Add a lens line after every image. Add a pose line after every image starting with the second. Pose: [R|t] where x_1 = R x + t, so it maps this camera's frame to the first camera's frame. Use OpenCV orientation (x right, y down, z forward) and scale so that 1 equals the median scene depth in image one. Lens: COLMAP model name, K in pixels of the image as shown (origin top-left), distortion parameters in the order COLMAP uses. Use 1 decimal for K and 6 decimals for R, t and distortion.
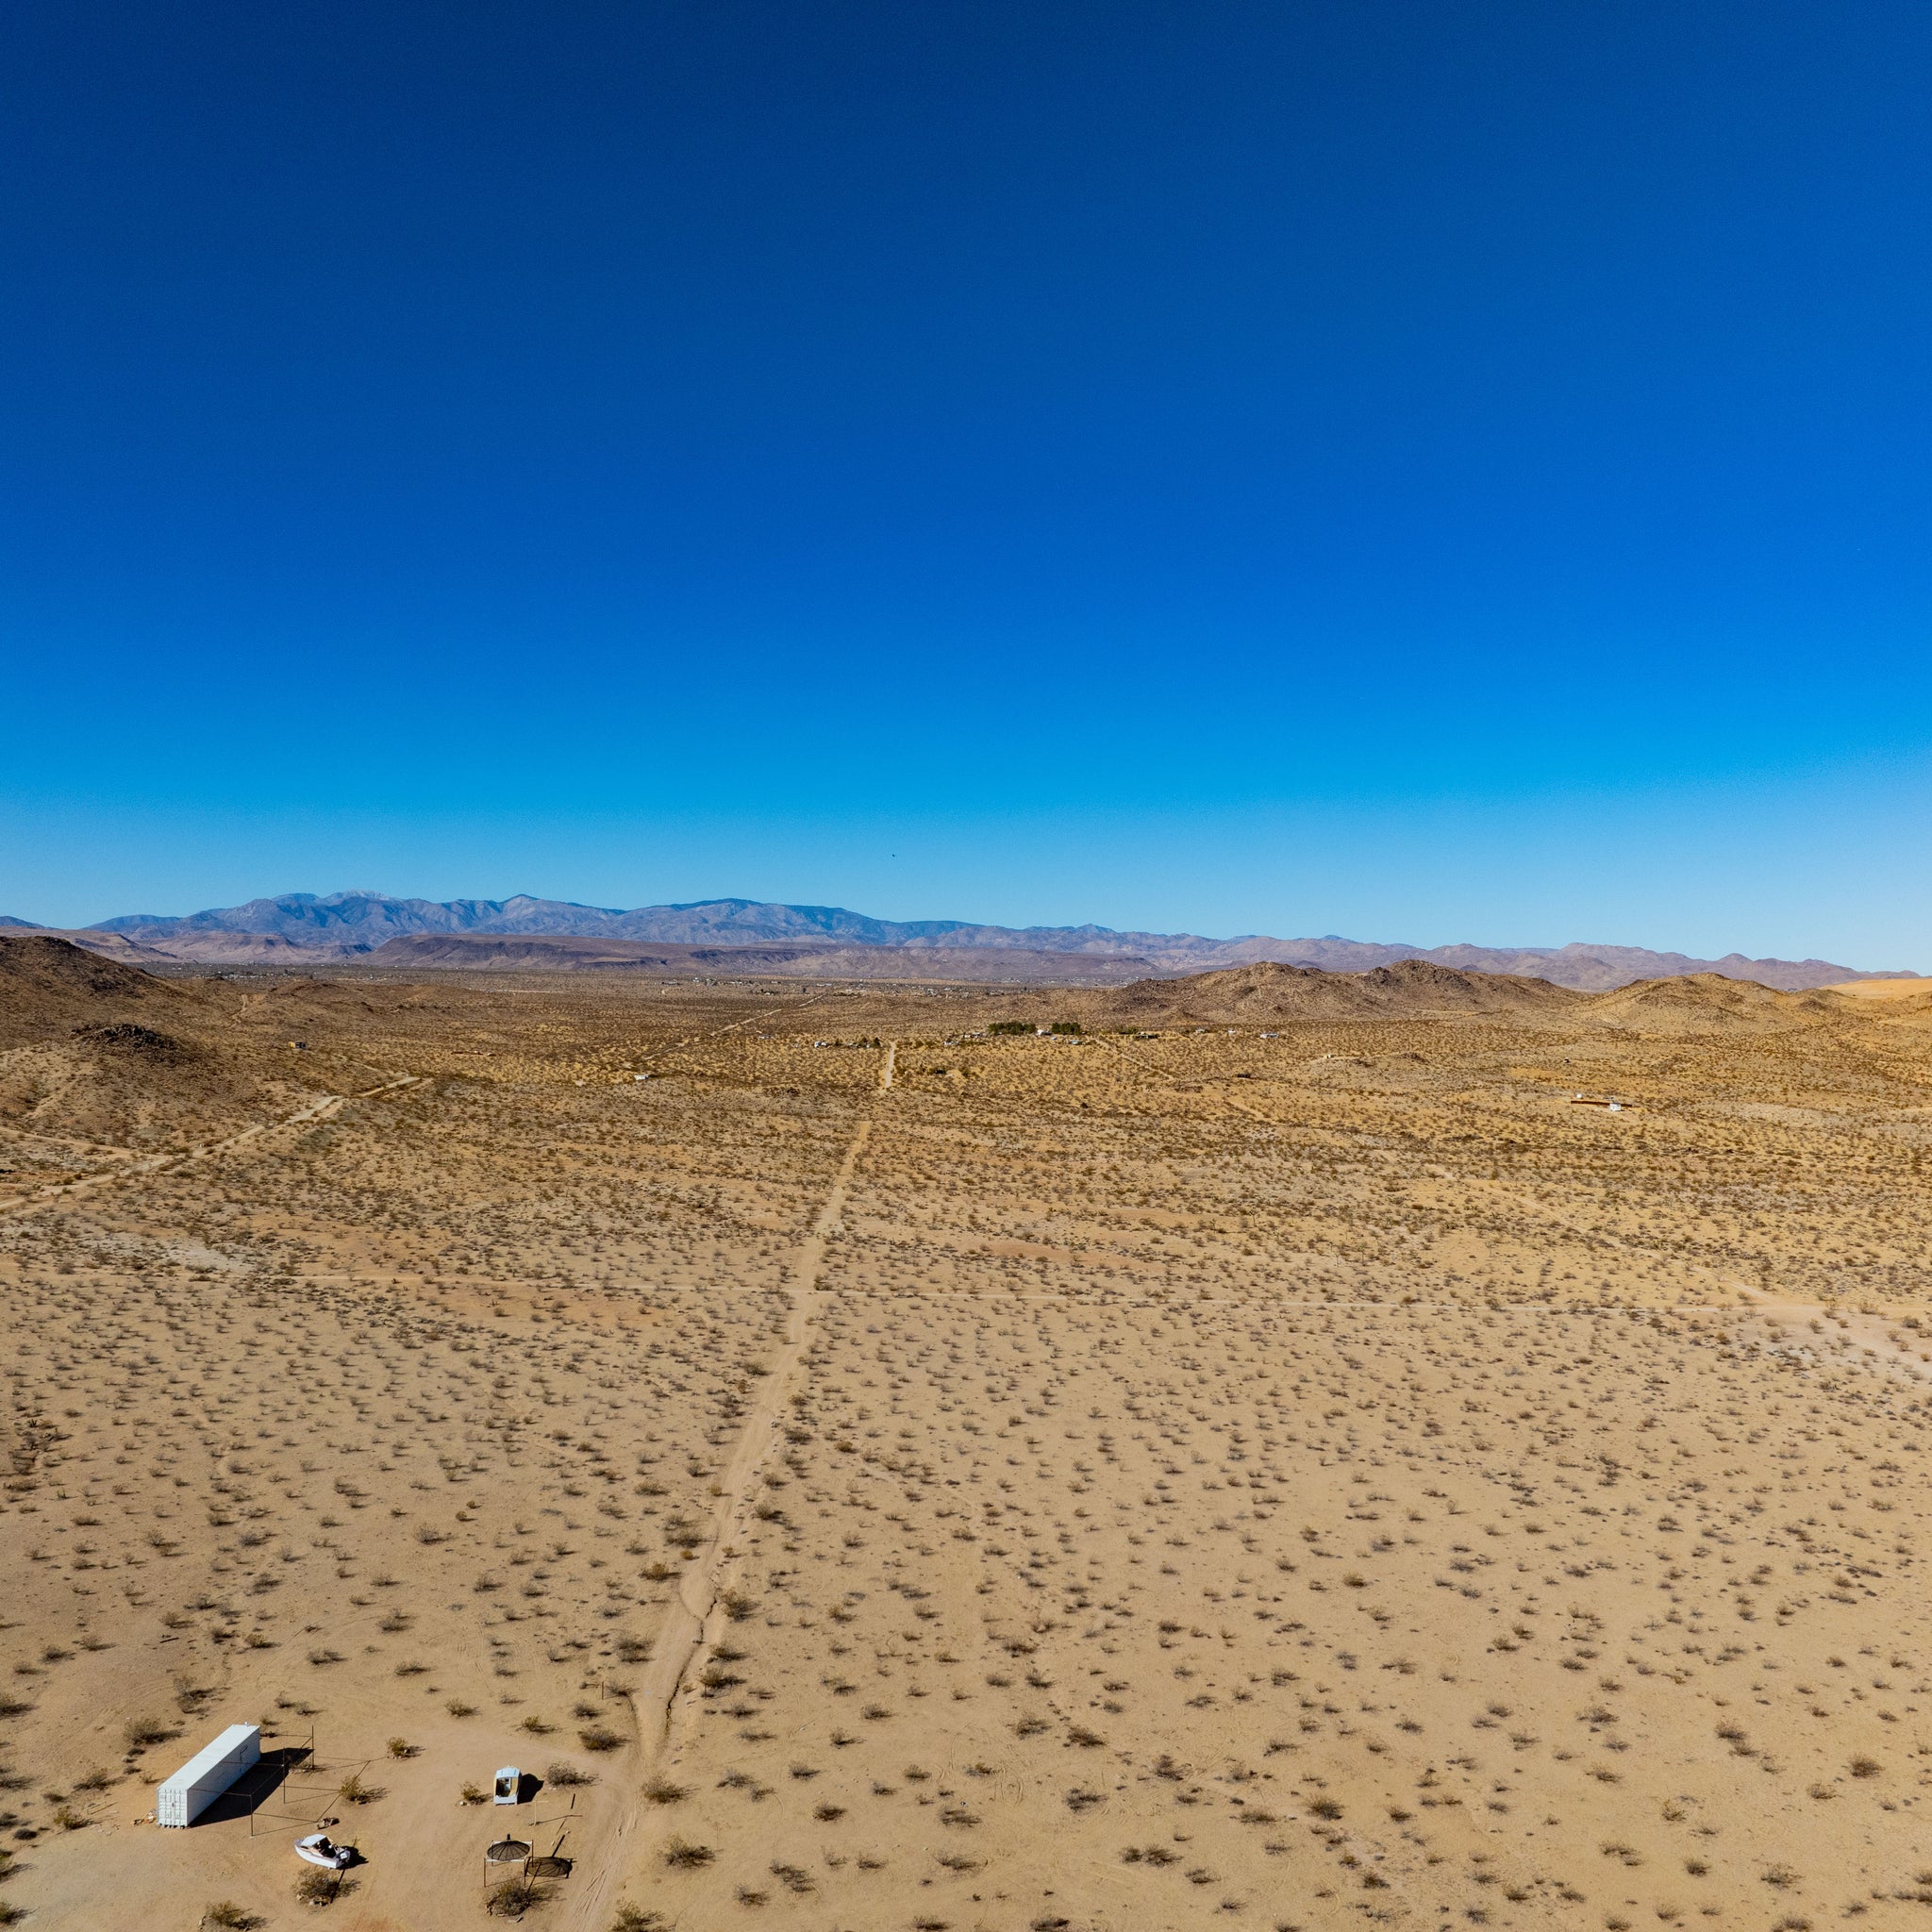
lens RADIAL K [[1816.9, 0, 969.5], [0, 1816.9, 980.0], [0, 0, 1]] dist [-0.006222, -0.082007]
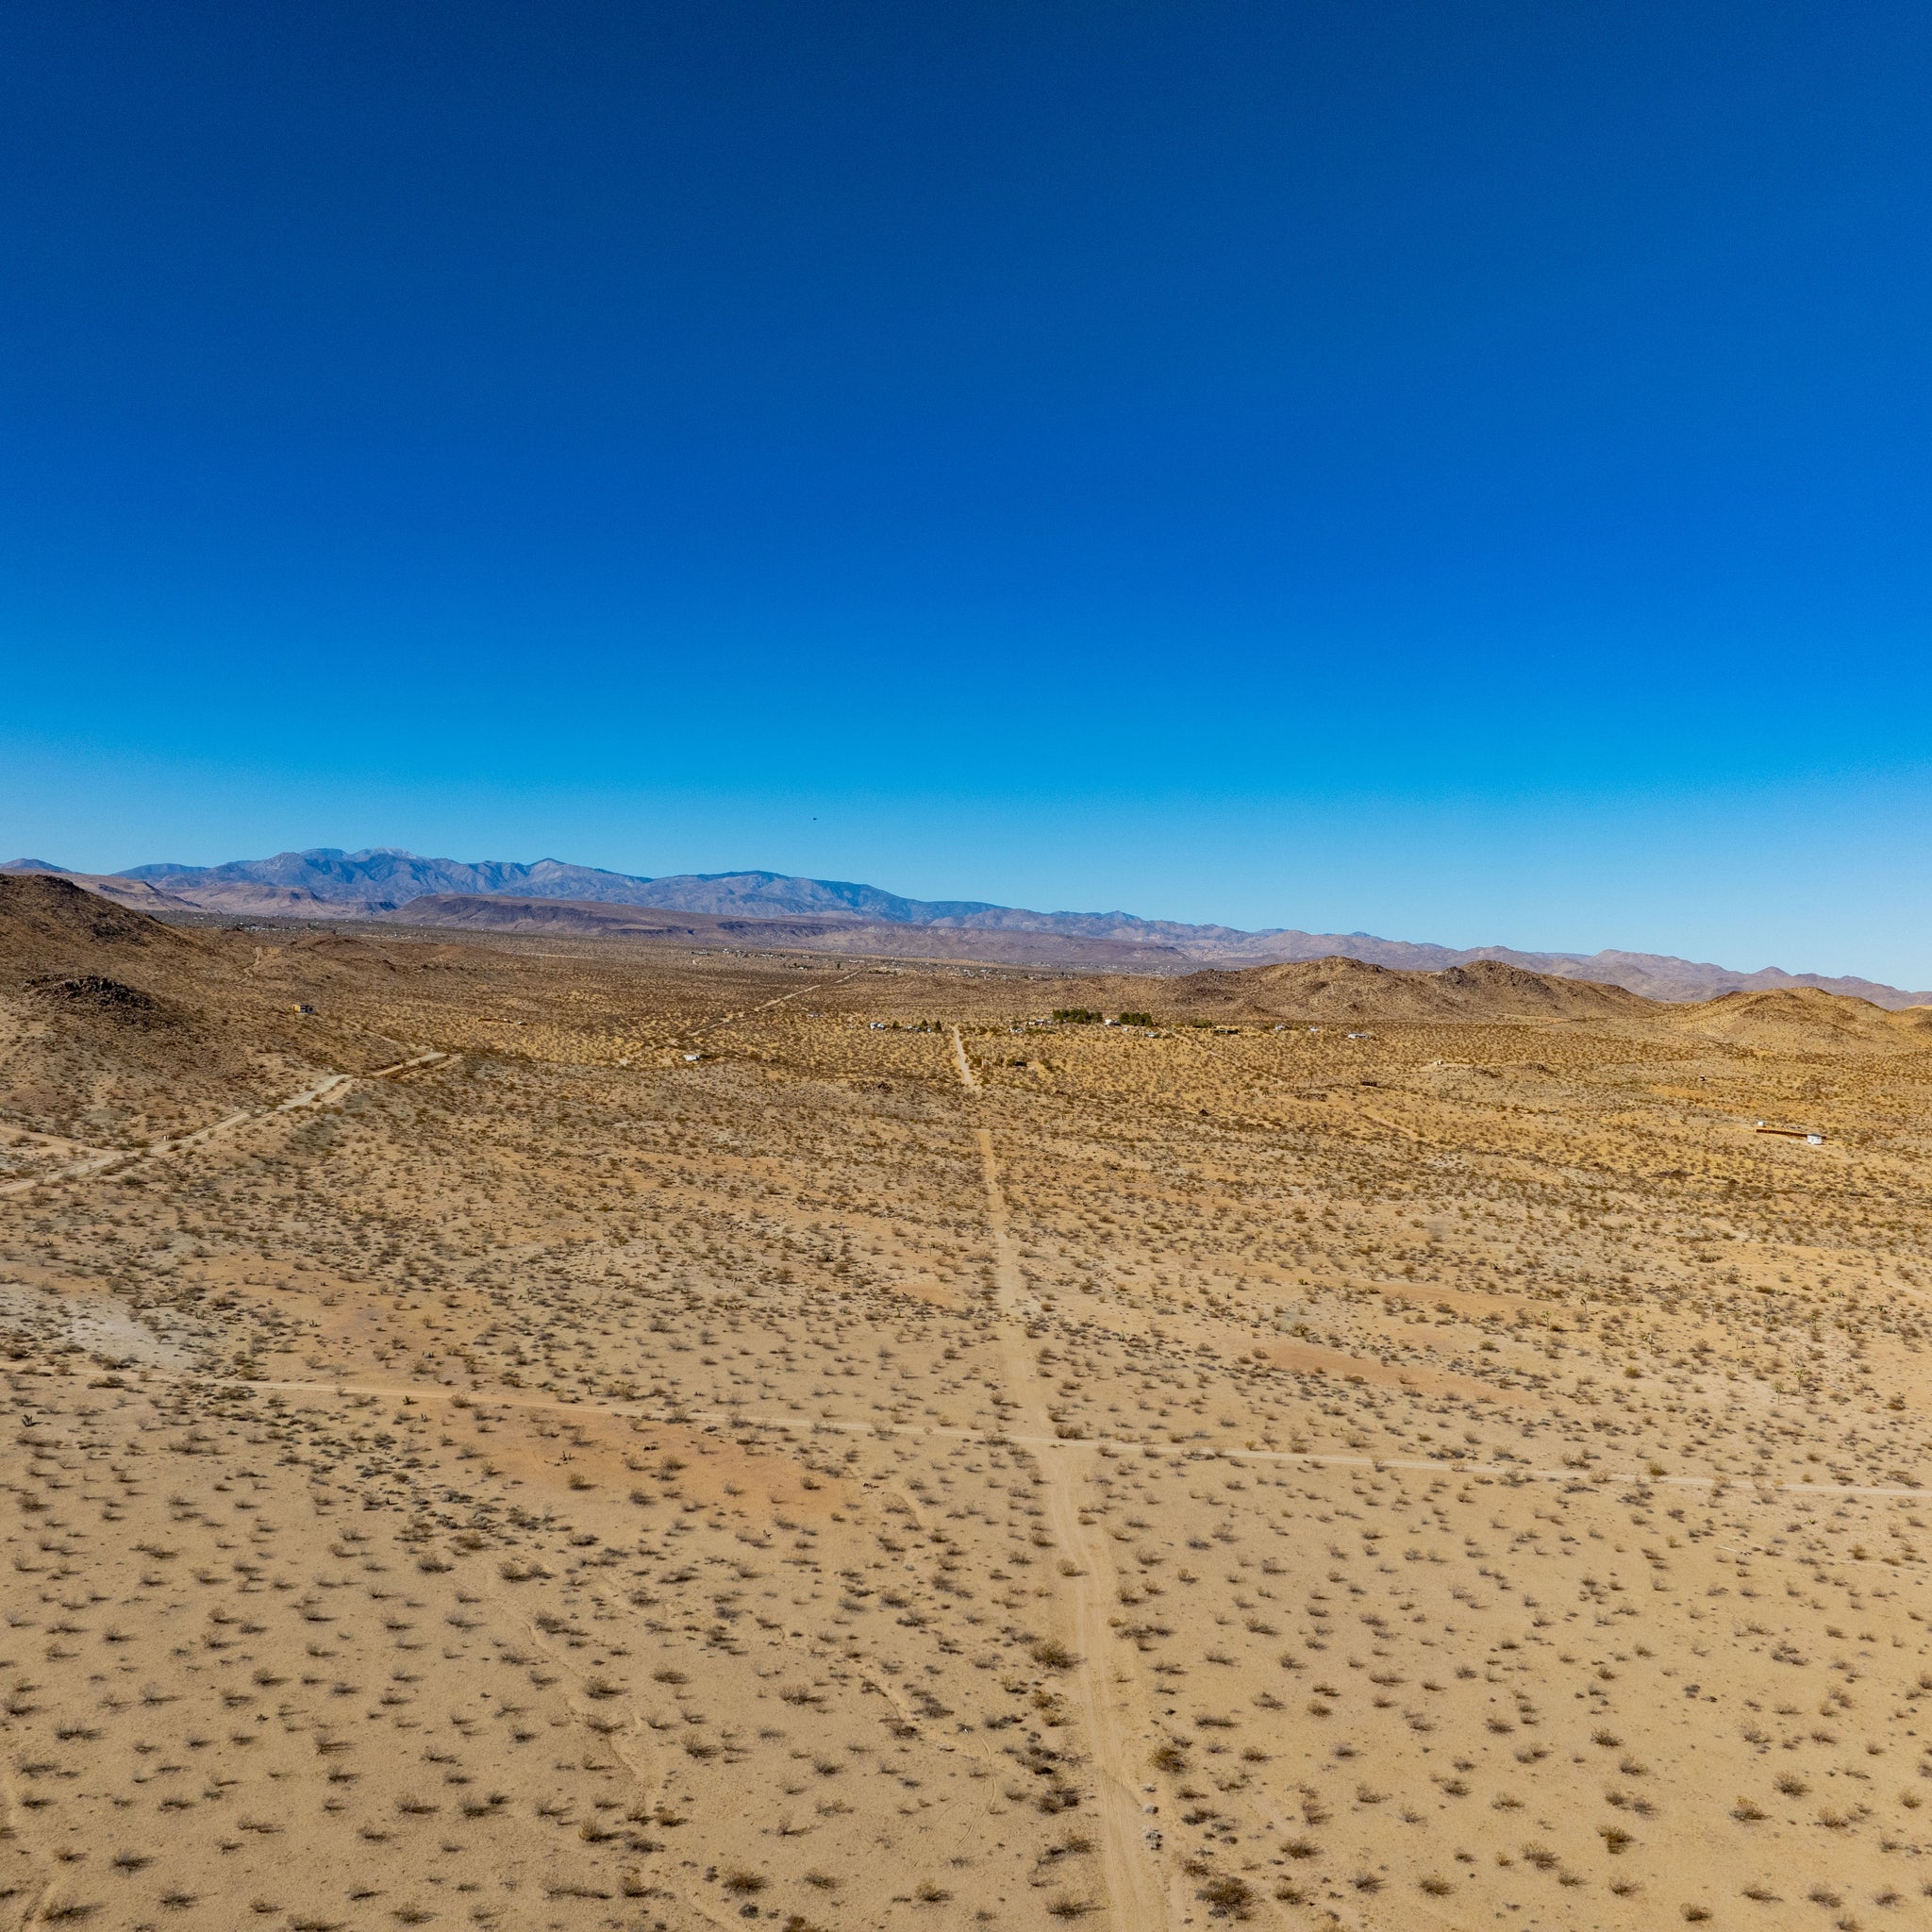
lens RADIAL K [[1816.9, 0, 969.5], [0, 1816.9, 980.0], [0, 0, 1]] dist [-0.006222, -0.082007]
pose [[0.999107, 0.040621, -0.011644, -0.053998], [-0.040502, 0.999127, 0.010261, 0.001507], [0.012051, -0.009781, 0.999880, 0.167396]]
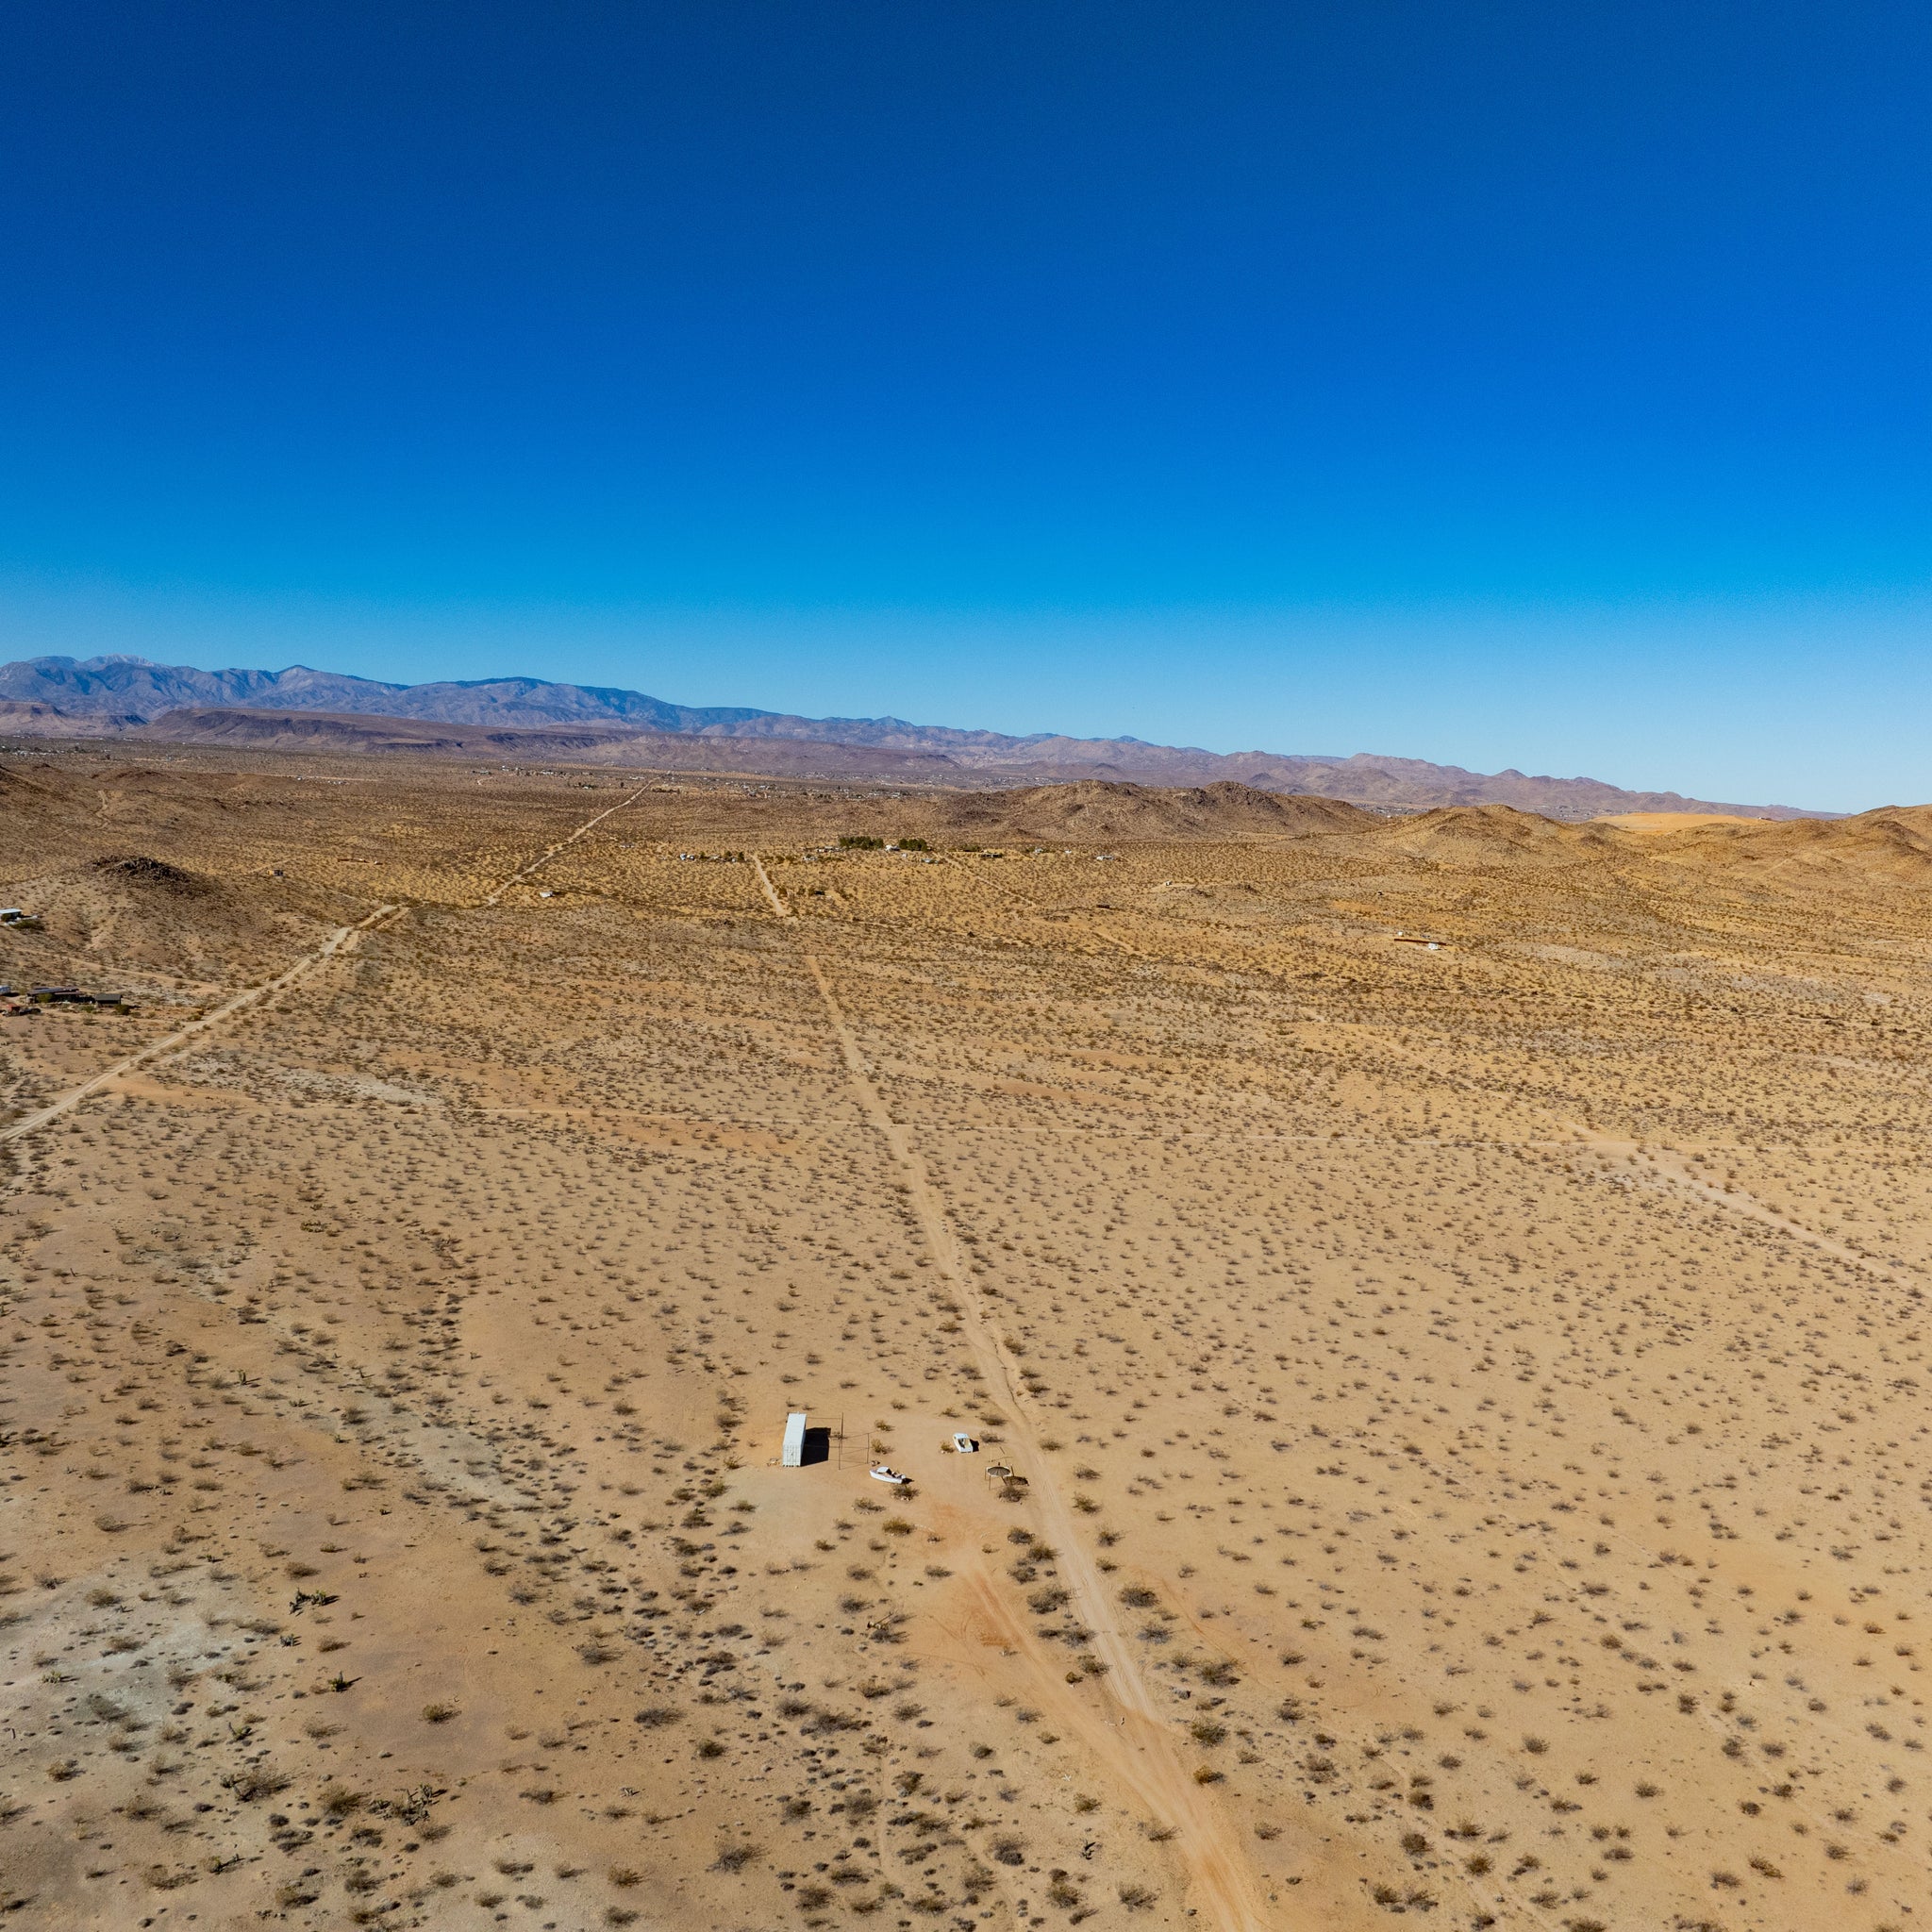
lens RADIAL K [[1816.9, 0, 969.5], [0, 1816.9, 980.0], [0, 0, 1]] dist [-0.006222, -0.082007]
pose [[0.993110, 0.018377, 0.115739, -0.085437], [-0.031493, 0.993148, 0.112537, -0.036575], [-0.112877, -0.115407, 0.986884, -0.127121]]
